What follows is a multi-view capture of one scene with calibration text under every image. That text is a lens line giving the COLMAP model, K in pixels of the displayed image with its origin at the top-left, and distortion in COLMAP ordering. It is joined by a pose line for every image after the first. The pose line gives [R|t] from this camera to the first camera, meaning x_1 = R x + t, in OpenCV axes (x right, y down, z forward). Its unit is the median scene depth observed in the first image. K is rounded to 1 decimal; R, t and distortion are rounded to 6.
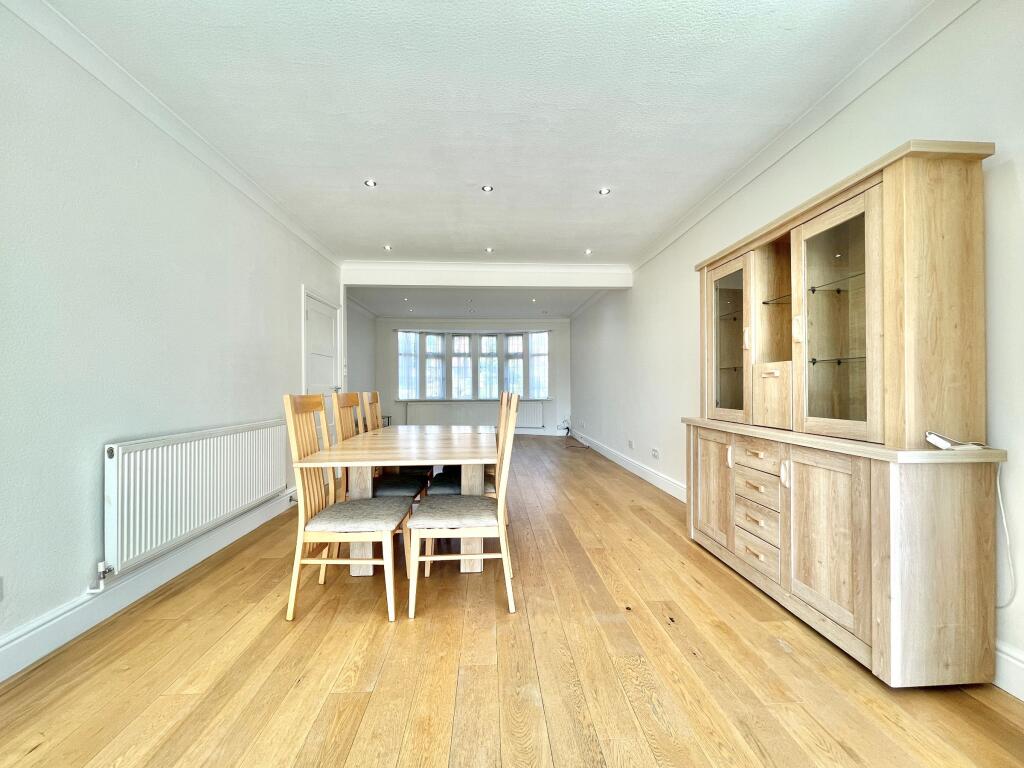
lens RADIAL K [[412.0, 0, 508.3], [0, 412.0, 386.0], [0, 0, 1]] dist [0.003616, 0.001220]
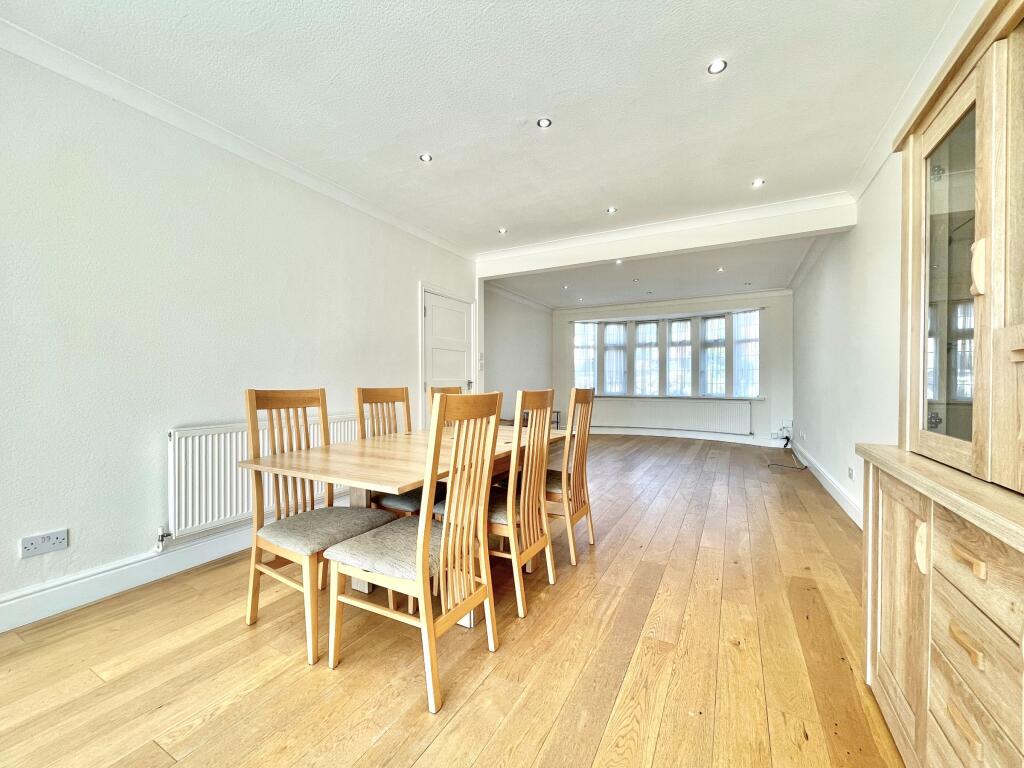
lens RADIAL K [[412.0, 0, 512.4], [0, 412.0, 386.0], [0, 0, 1]] dist [0.003616, 0.001220]
pose [[0.853053, 0.010992, -0.521708, 0.107528], [-0.003434, 0.999875, 0.015452, -0.001084], [0.521812, -0.011390, 0.852984, 0.110245]]
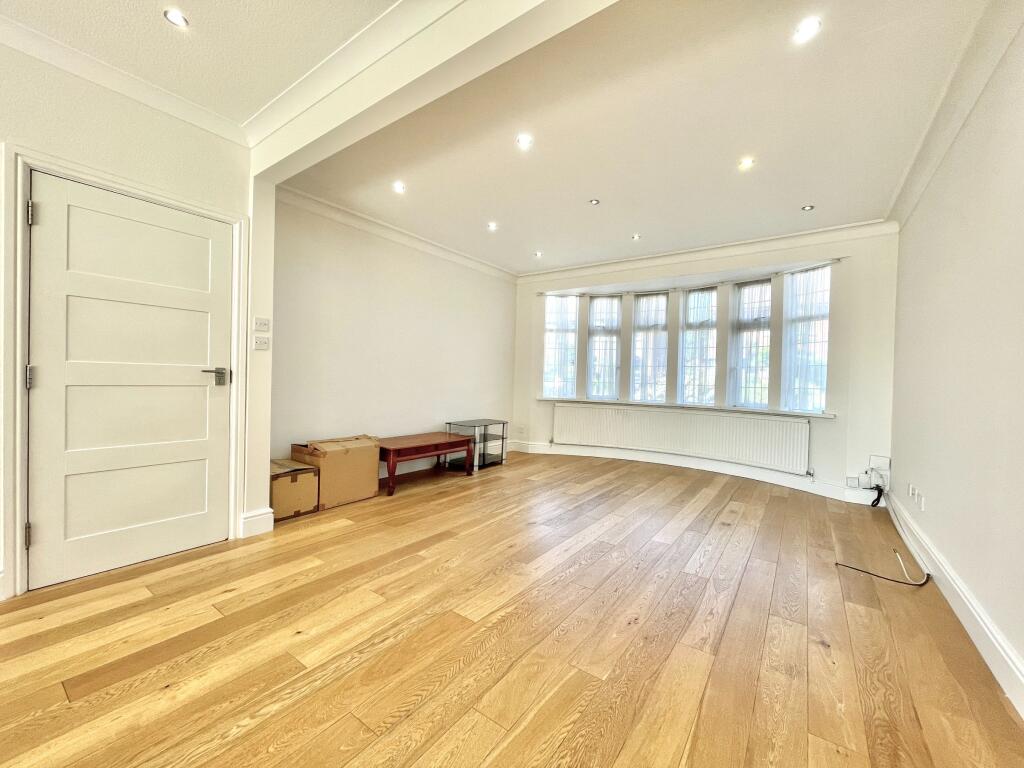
lens RADIAL K [[412.0, 0, 509.3], [0, 412.0, 384.8], [0, 0, 1]] dist [0.003616, 0.001220]
pose [[0.777746, 0.037367, -0.627467, 0.111243], [-0.029522, 0.999301, 0.022918, -0.000692], [0.627885, 0.000700, 0.778306, 0.437202]]
